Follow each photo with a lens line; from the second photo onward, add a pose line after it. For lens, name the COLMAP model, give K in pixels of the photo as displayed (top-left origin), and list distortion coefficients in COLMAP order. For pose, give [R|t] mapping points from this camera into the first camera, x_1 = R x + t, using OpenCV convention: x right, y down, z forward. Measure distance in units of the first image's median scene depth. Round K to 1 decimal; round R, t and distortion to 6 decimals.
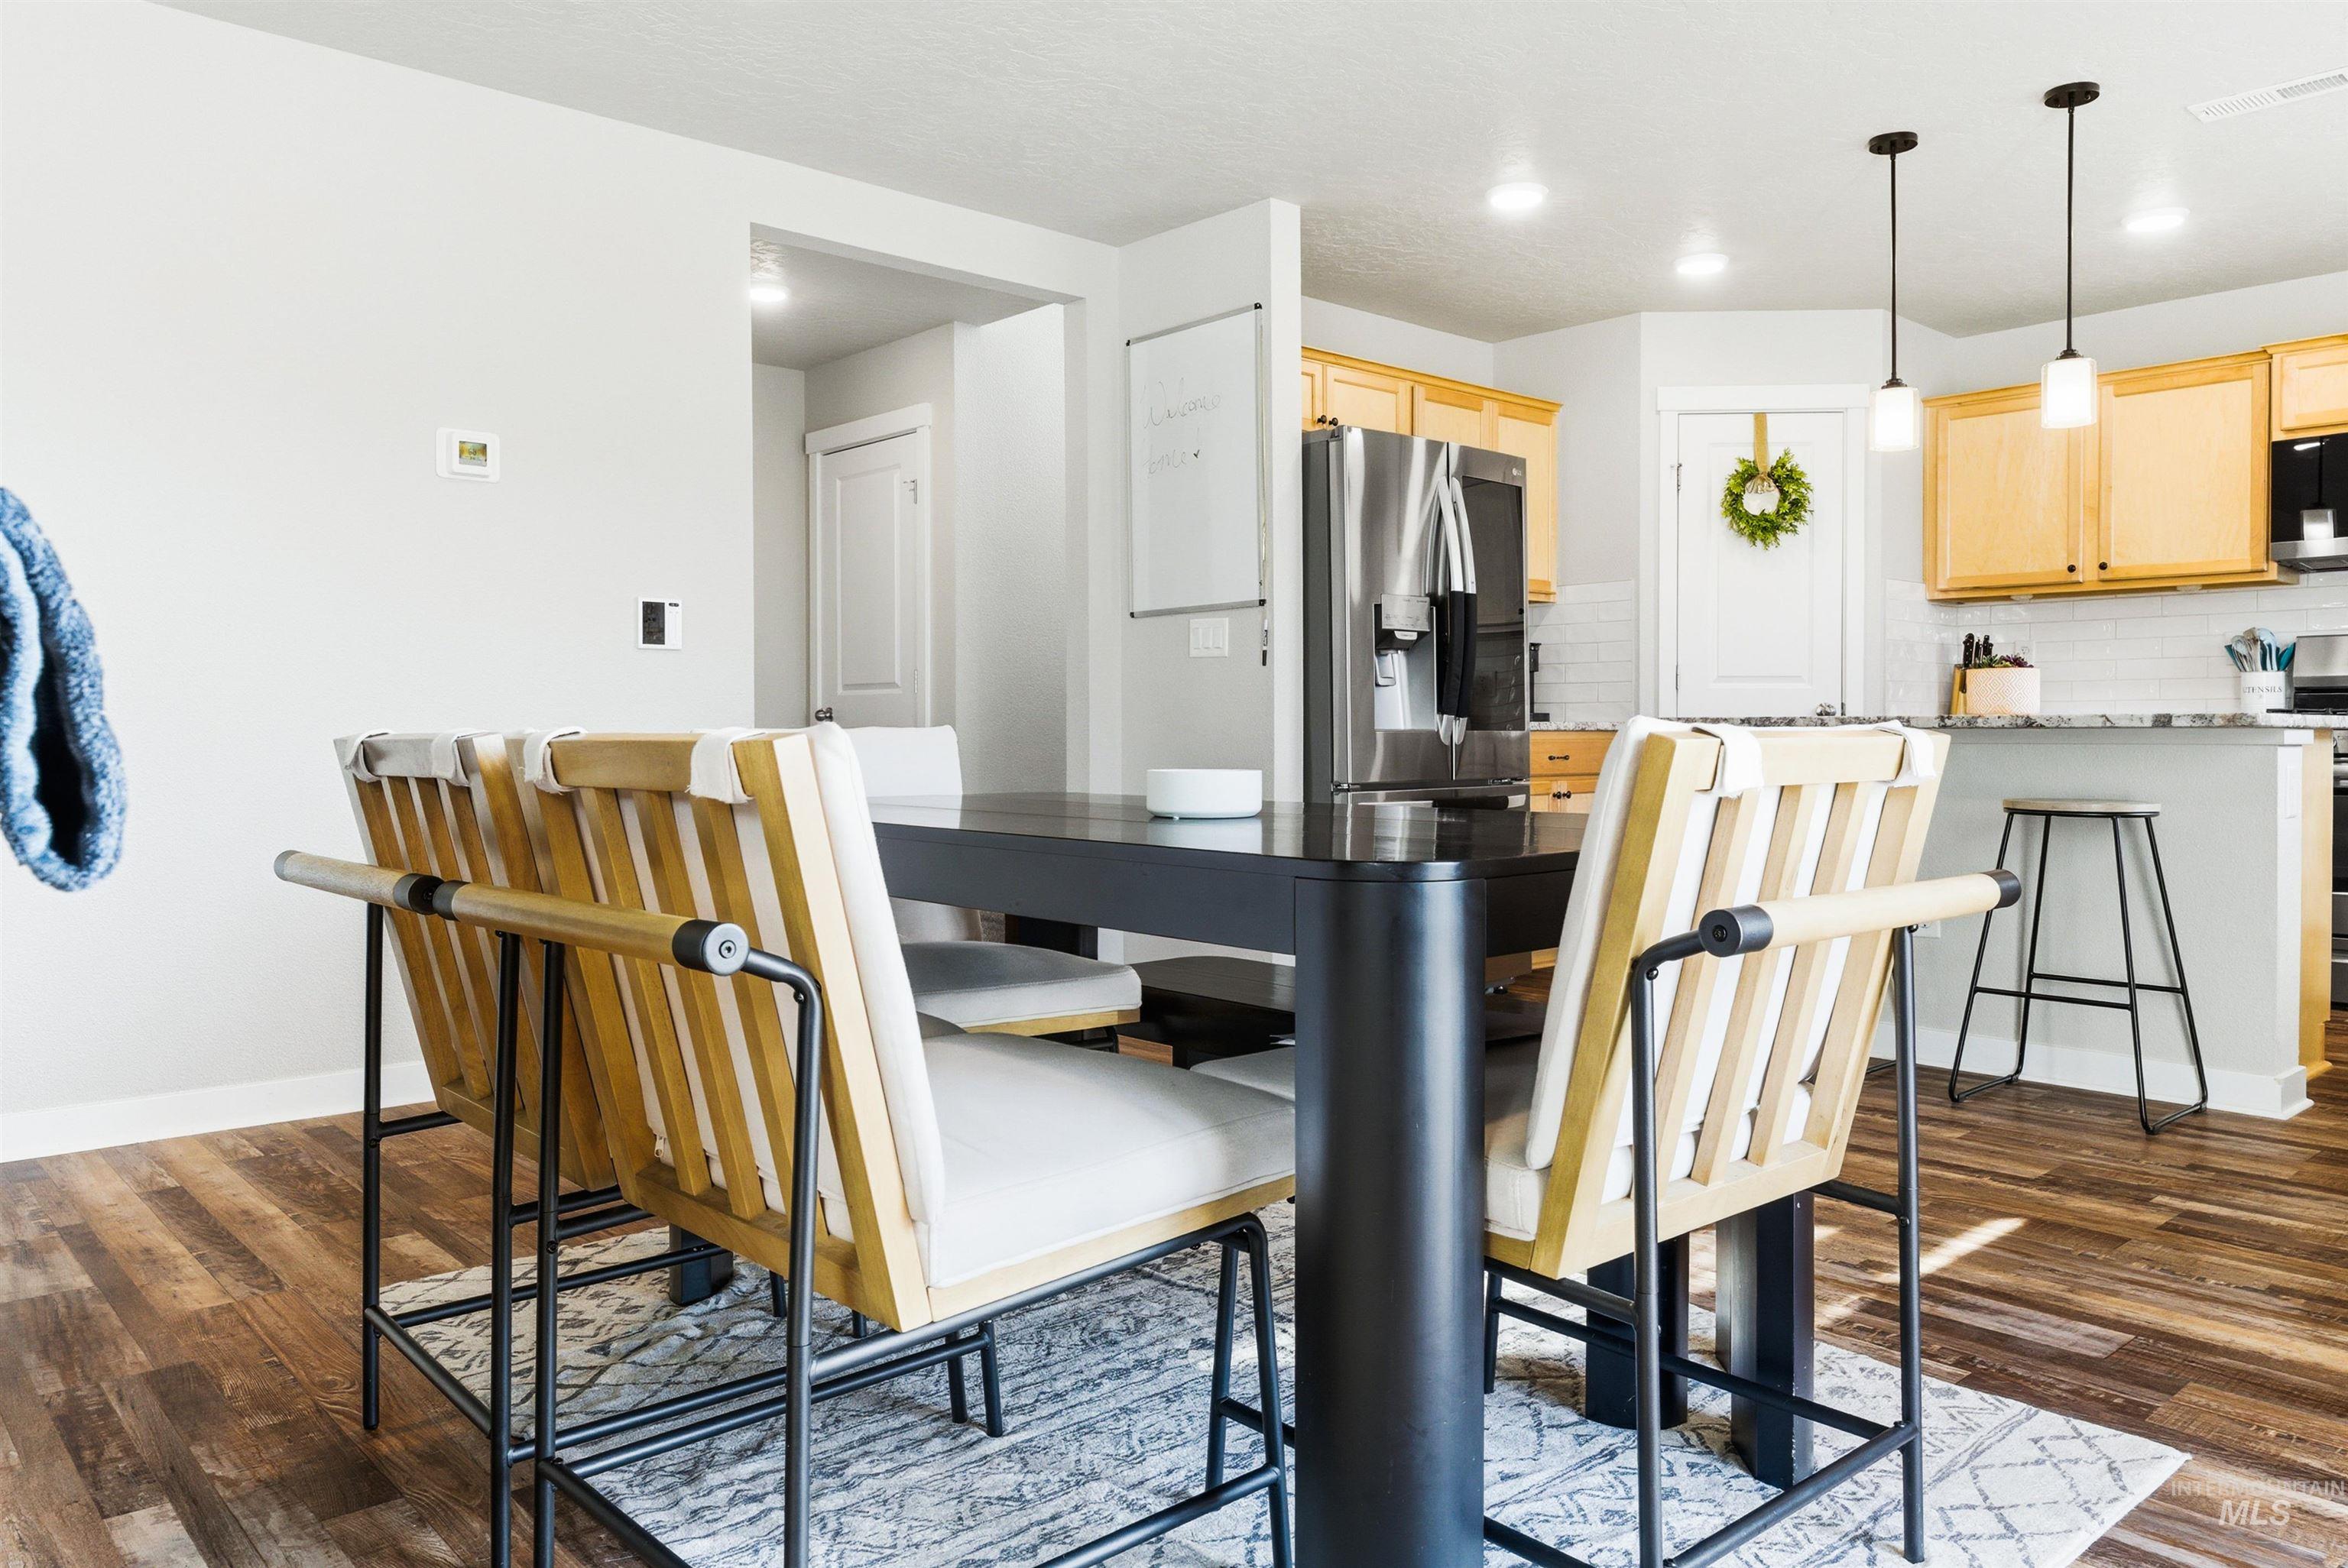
lens RADIAL K [[1599.1, 0, 1202.0], [0, 1599.1, 758.2], [0, 0, 1]] dist [0.001009, -0.001344]
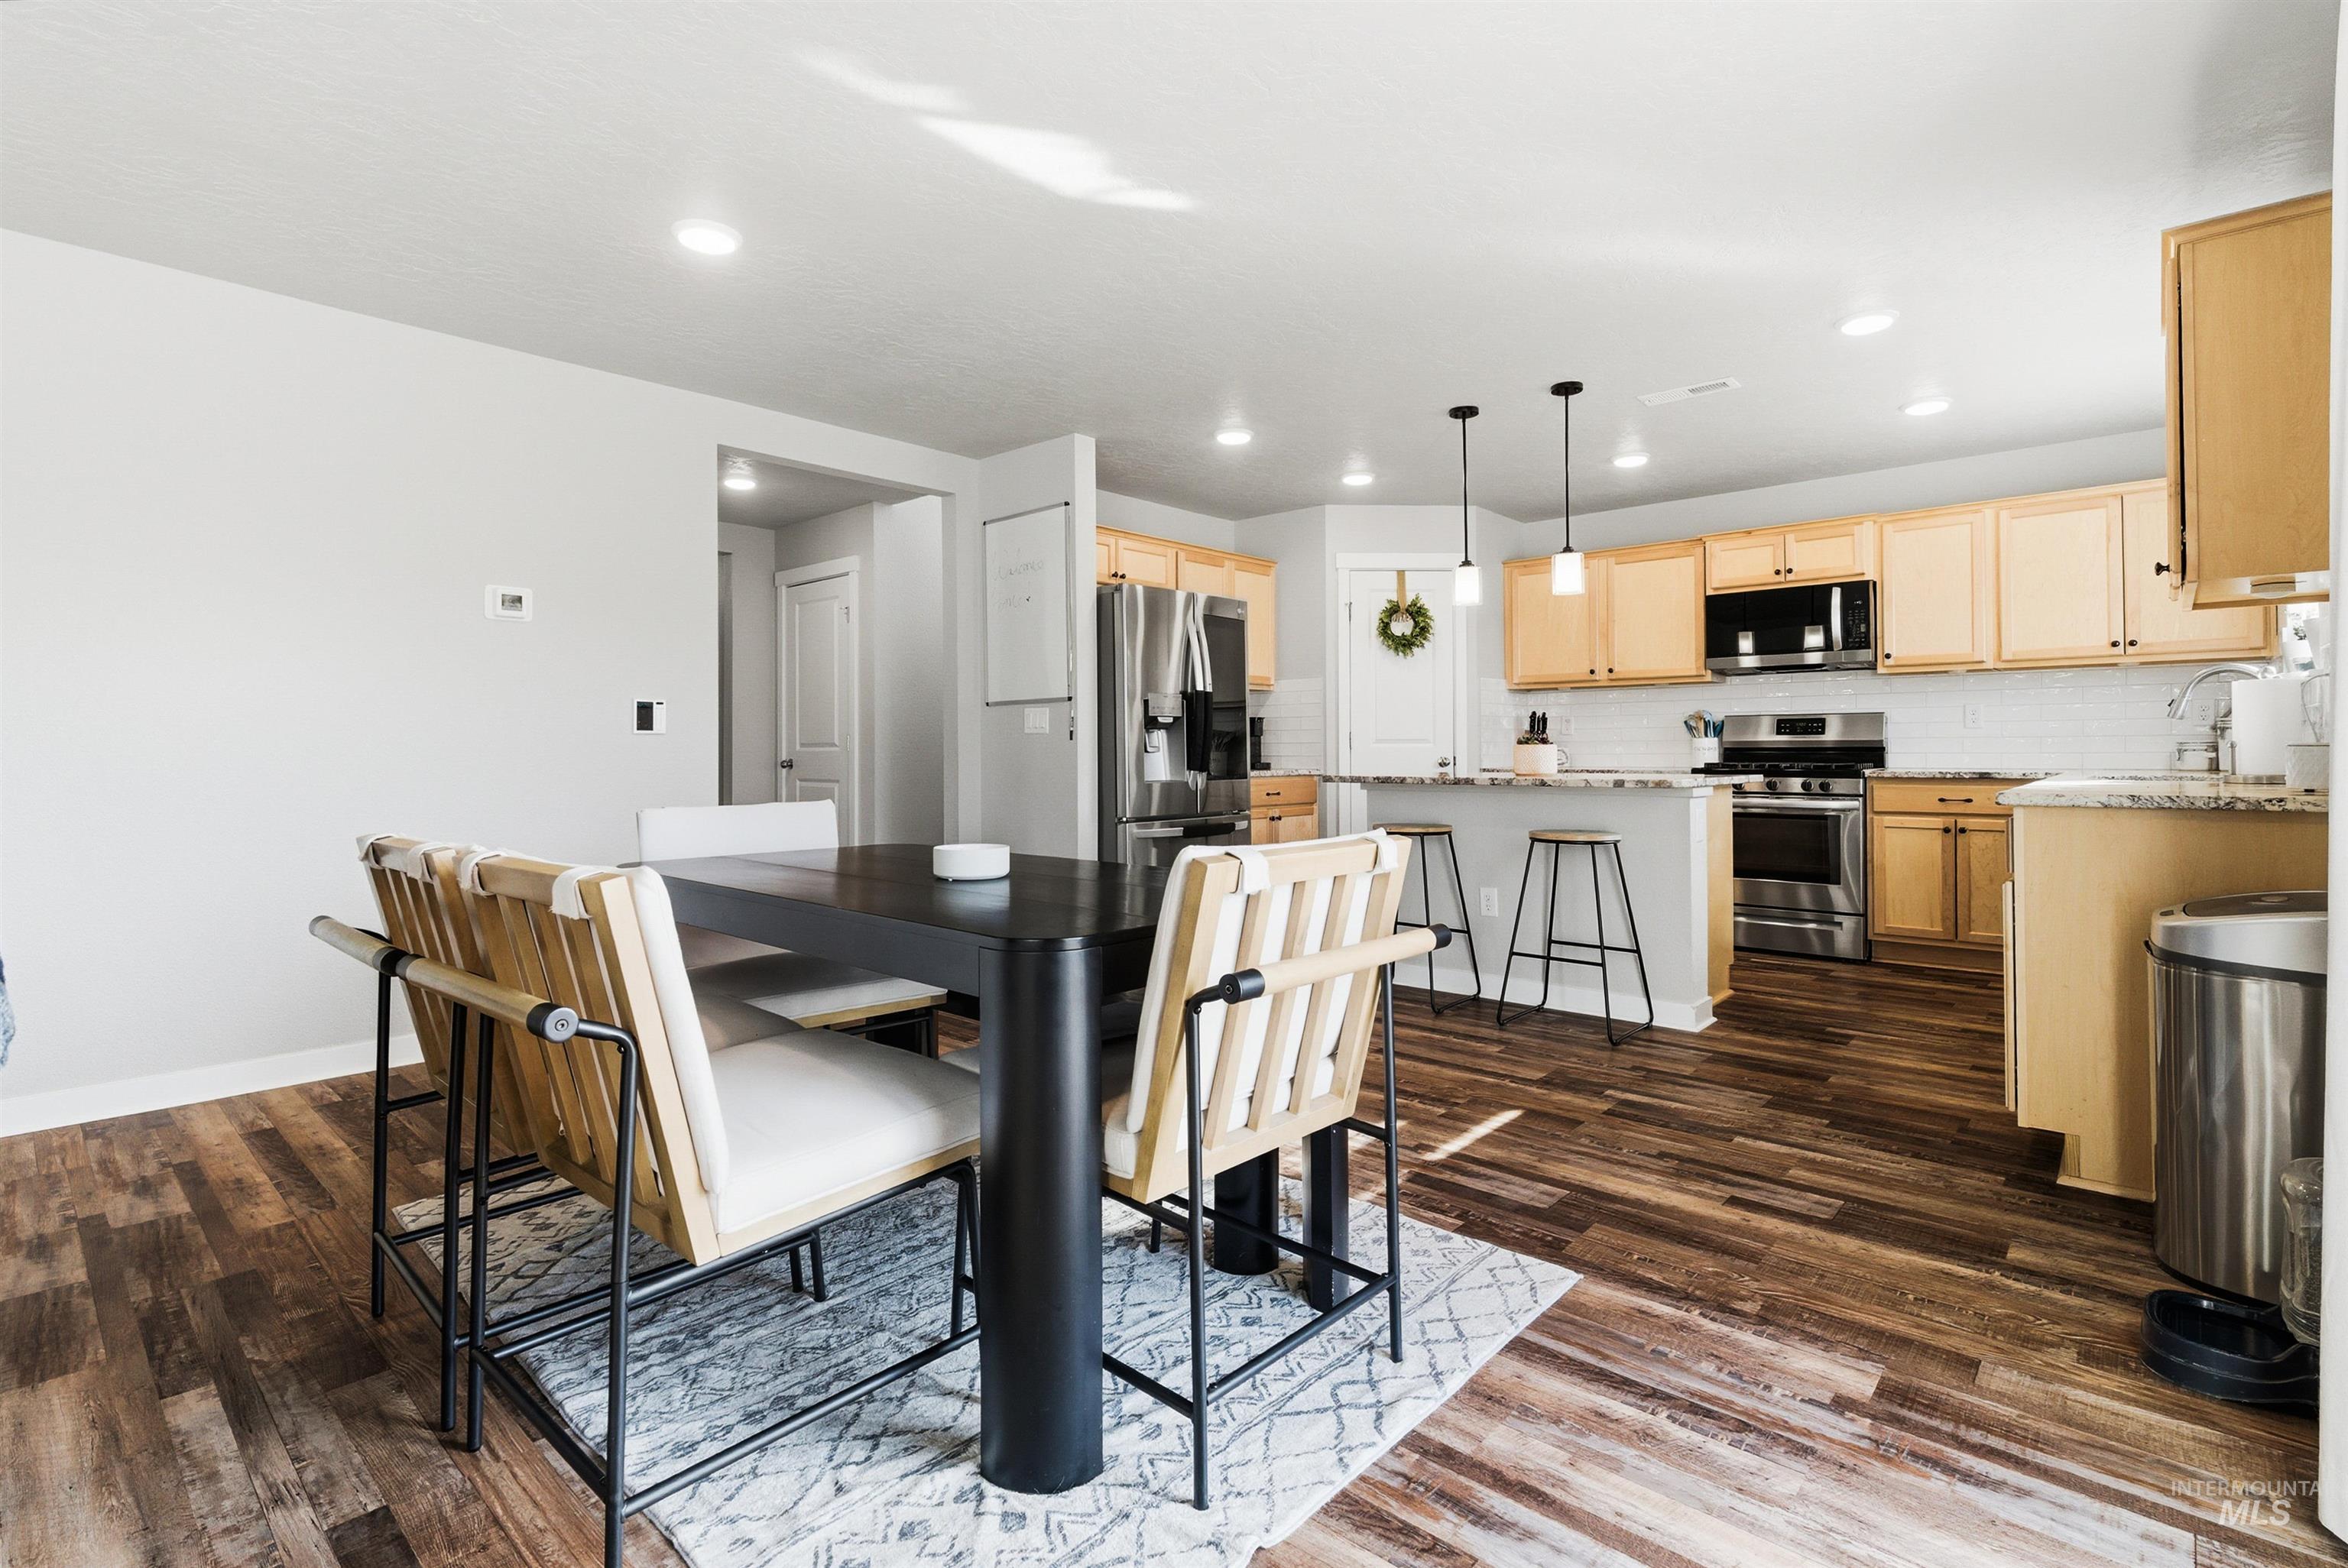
lens RADIAL K [[1069.3, 0, 1181.6], [0, 1069.3, 739.7], [0, 0, 1]] dist [-0.002132, 0.000487]
pose [[0.995420, -0.002563, 0.095569, 0.066562], [0.005310, 0.999580, -0.028491, -0.041260], [-0.095456, 0.028868, 0.995015, -0.024027]]
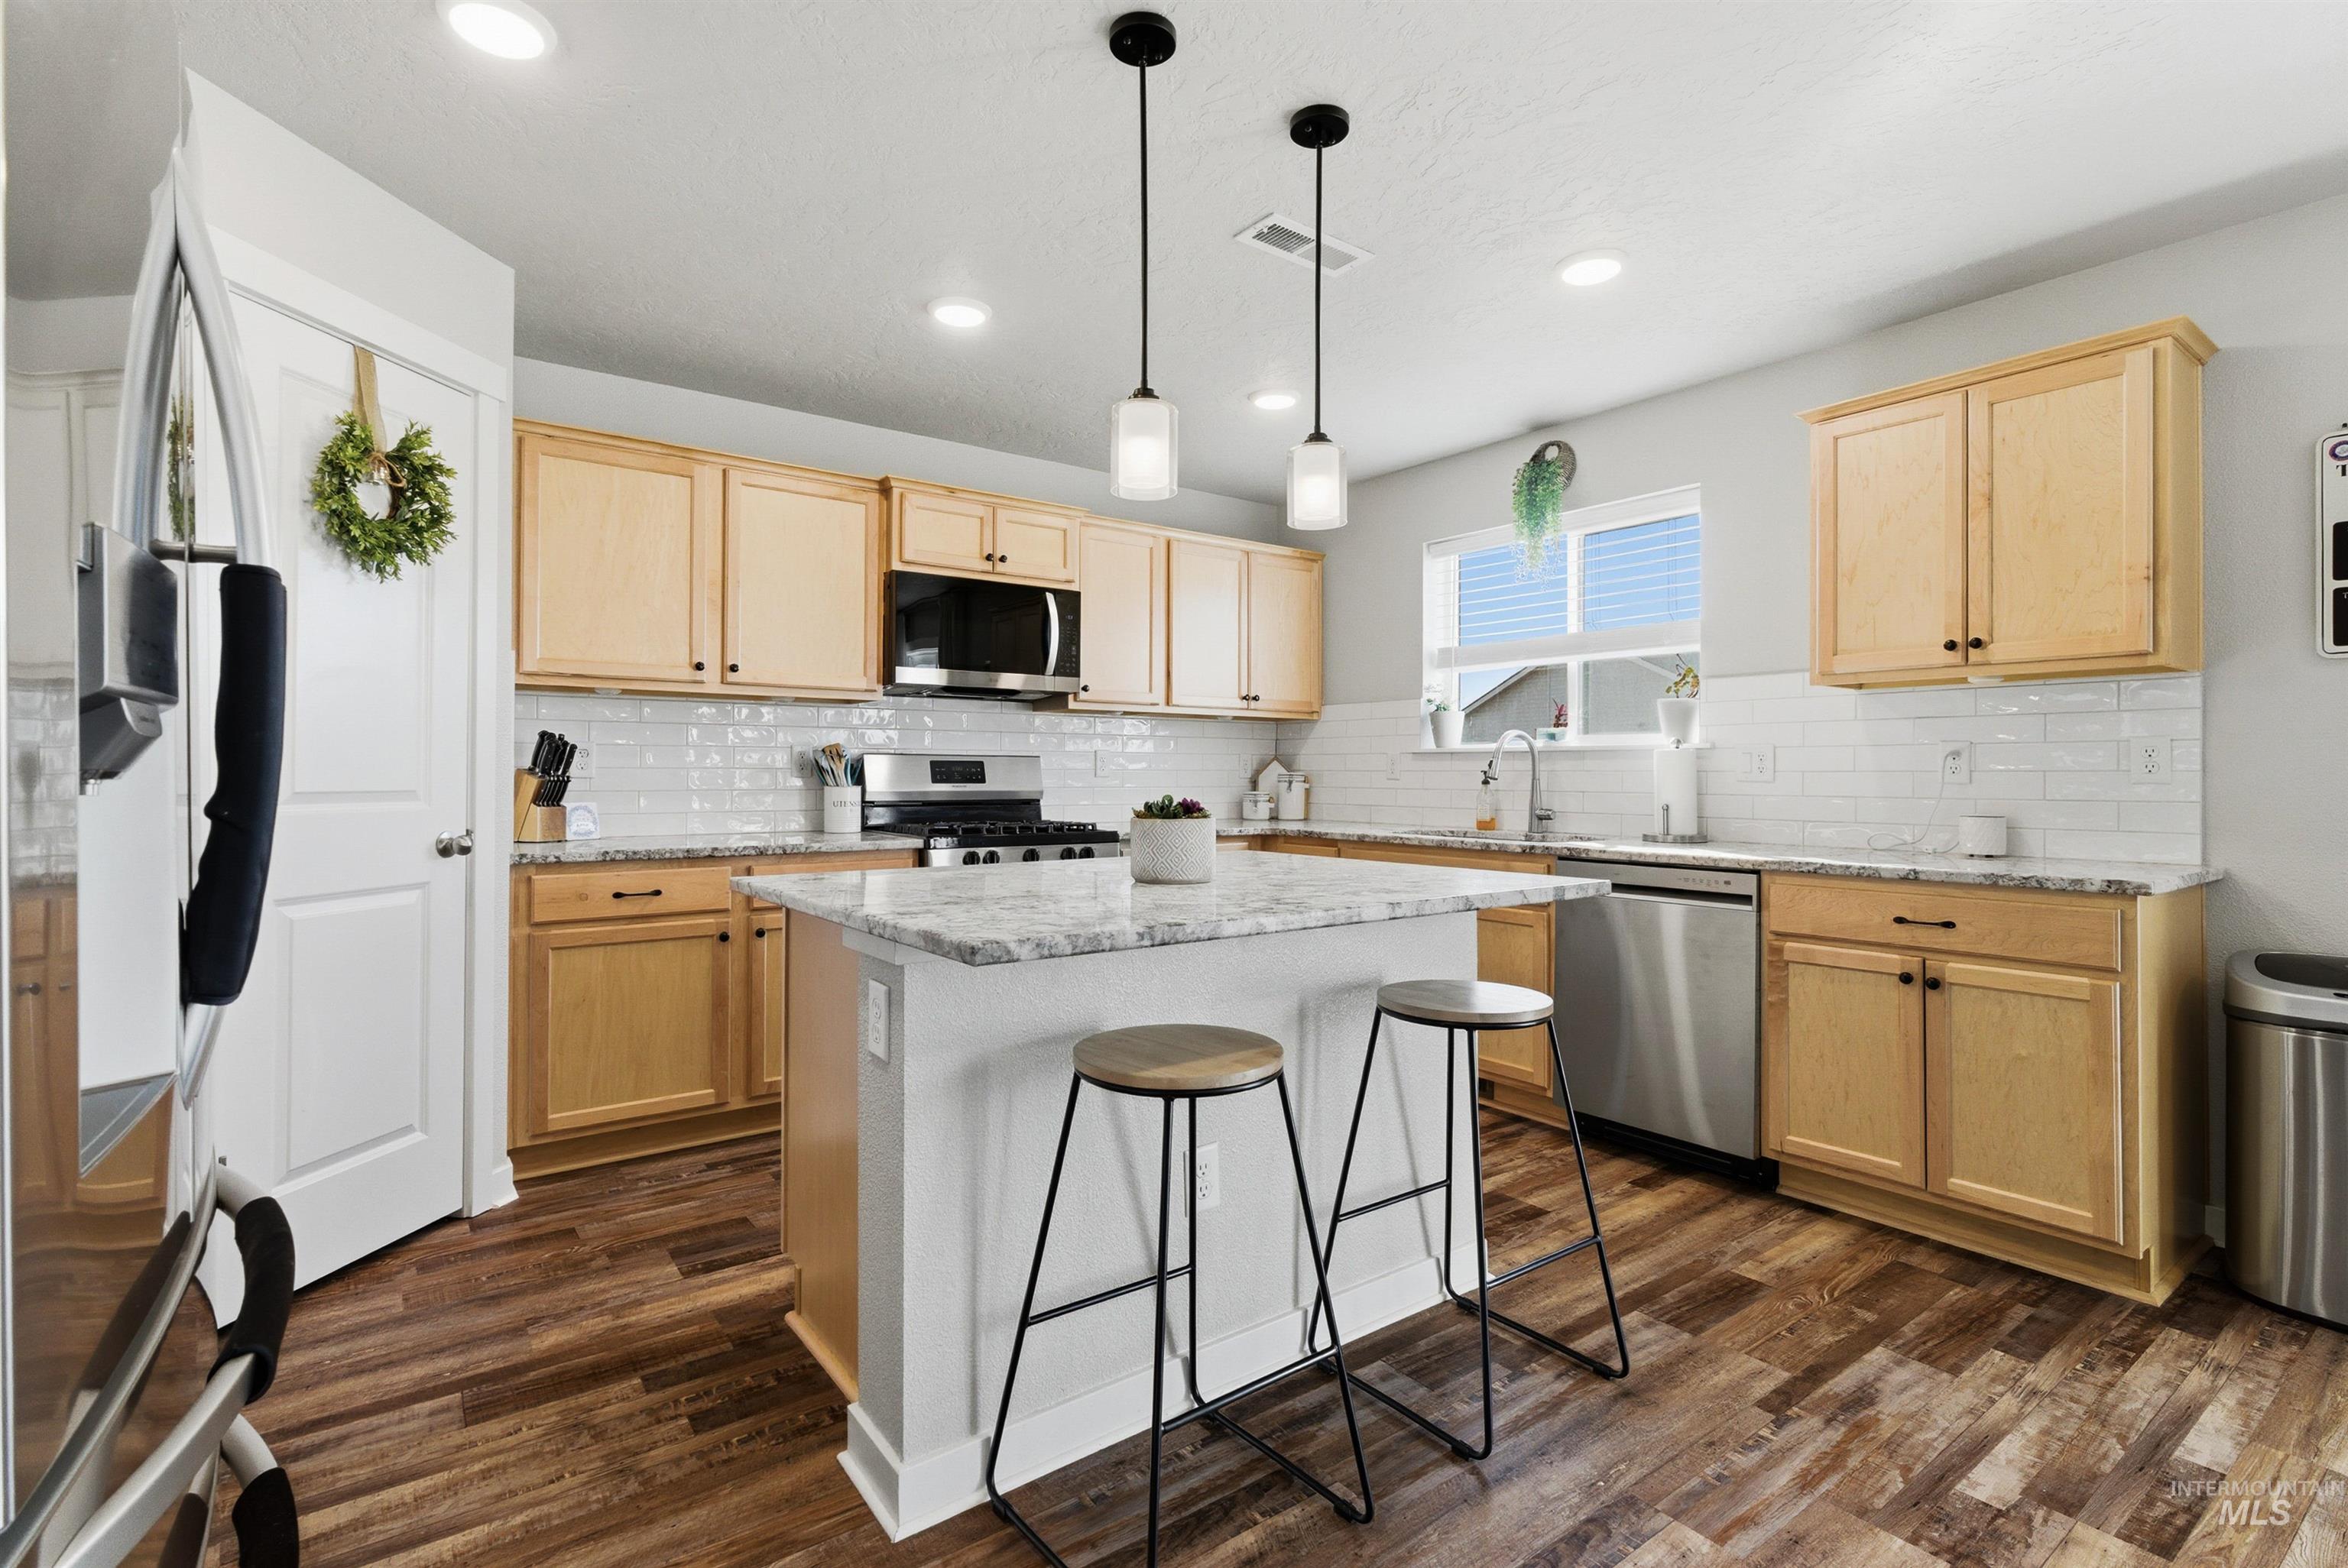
lens RADIAL K [[1069.3, 0, 1149.6], [0, 1069.3, 777.1], [0, 0, 1]] dist [-0.002132, 0.000487]
pose [[0.112680, -0.002230, 0.993629, -0.015651], [0.015553, 0.999879, 0.000480, -0.097421], [-0.993510, 0.015400, 0.112701, 1.230627]]
